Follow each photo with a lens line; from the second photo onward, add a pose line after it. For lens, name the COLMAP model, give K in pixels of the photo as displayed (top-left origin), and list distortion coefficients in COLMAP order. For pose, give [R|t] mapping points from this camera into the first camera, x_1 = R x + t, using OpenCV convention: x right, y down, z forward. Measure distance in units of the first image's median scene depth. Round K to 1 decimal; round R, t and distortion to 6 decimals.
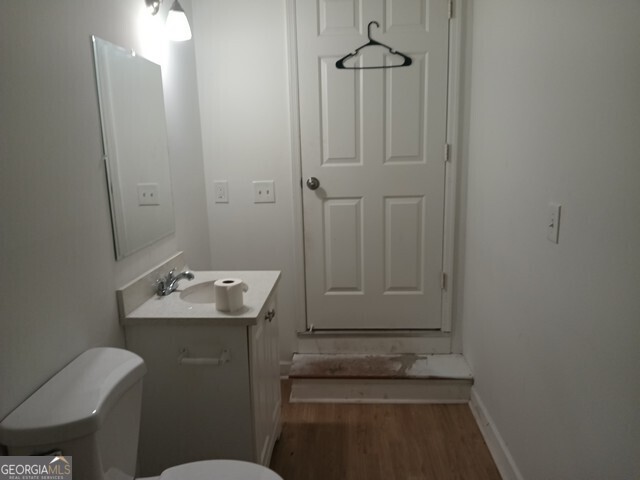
lens RADIAL K [[489.0, 0, 320.0], [0, 489.0, 240.0], [0, 0, 1]] dist [-0.000540, -0.002401]
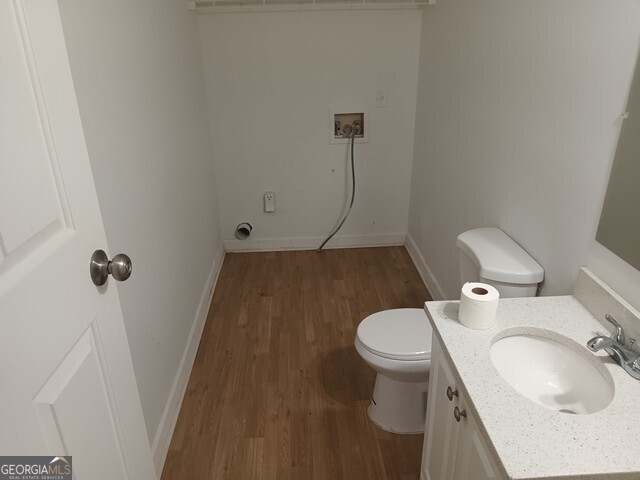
lens RADIAL K [[489.0, 0, 320.0], [0, 489.0, 240.0], [0, 0, 1]] dist [-0.000540, -0.002401]
pose [[-0.994570, 0.053998, -0.088967, 0.131282], [-0.007141, 0.817439, 0.575970, -0.452955], [0.103826, 0.573478, -0.812615, 1.722349]]
